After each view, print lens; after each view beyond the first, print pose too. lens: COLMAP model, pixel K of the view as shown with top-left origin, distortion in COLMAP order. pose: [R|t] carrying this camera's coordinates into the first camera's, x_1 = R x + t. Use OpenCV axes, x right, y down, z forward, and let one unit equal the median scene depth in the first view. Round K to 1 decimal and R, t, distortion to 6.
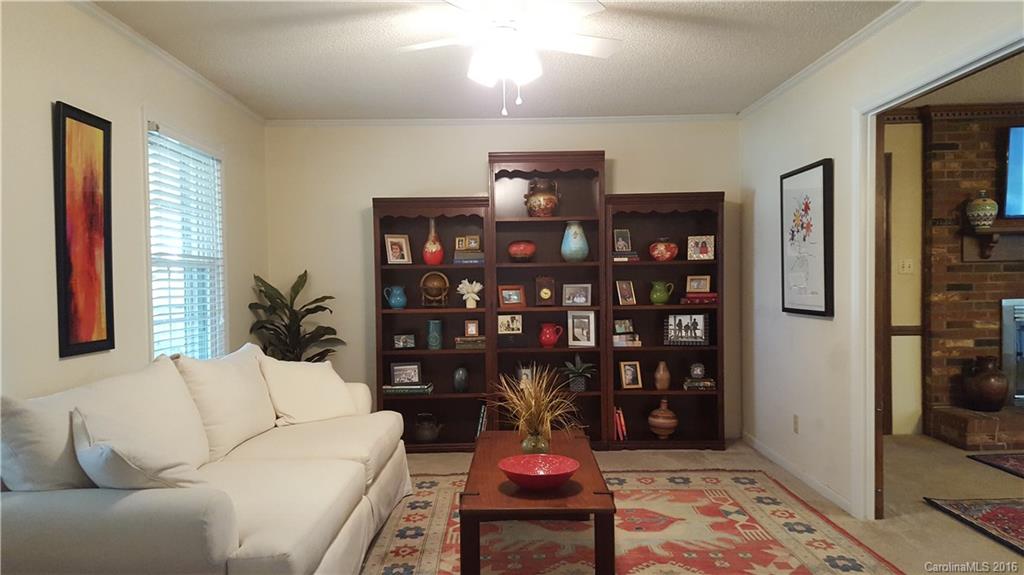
lens RADIAL K [[747.1, 0, 508.2], [0, 747.1, 304.6], [0, 0, 1]] dist [0.151649, -0.225493]
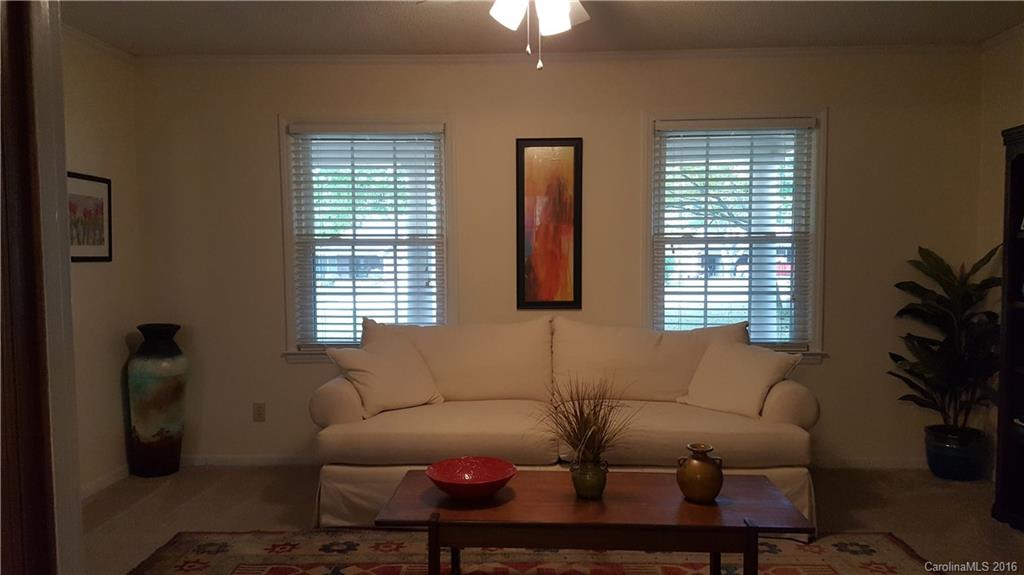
lens RADIAL K [[747.1, 0, 508.2], [0, 747.1, 304.6], [0, 0, 1]] dist [0.151649, -0.225493]
pose [[-0.035178, 0.073310, -0.996689, 0.961818], [-0.025950, 0.996903, 0.074242, -0.053724], [0.999044, 0.028476, -0.033167, 1.108862]]
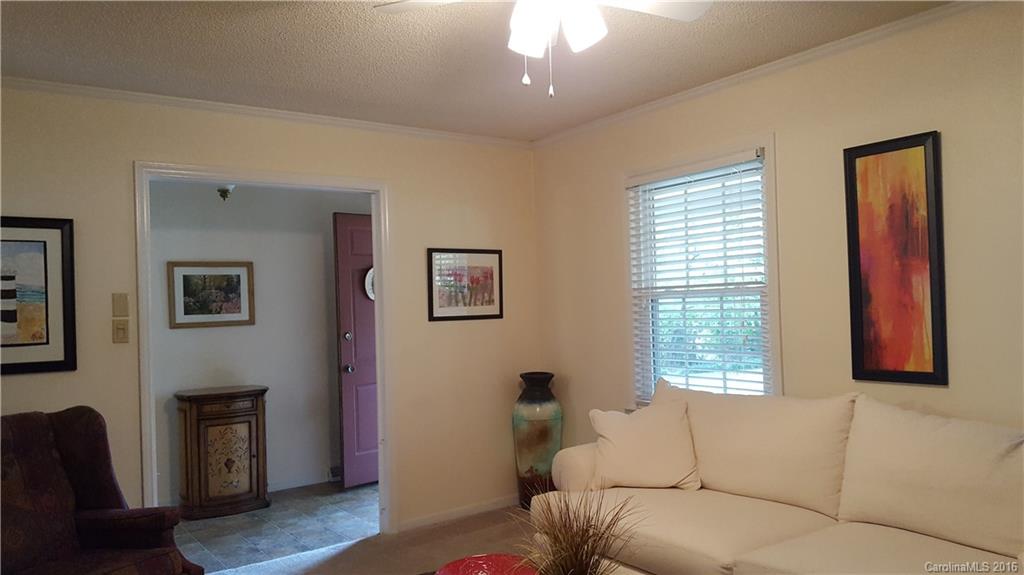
lens RADIAL K [[747.1, 0, 508.2], [0, 747.1, 304.6], [0, 0, 1]] dist [0.151649, -0.225493]
pose [[-0.807810, 0.035540, -0.588371, 0.495117], [0.023480, 0.999329, 0.028126, -0.087974], [0.588976, 0.008905, -0.808102, 1.715571]]
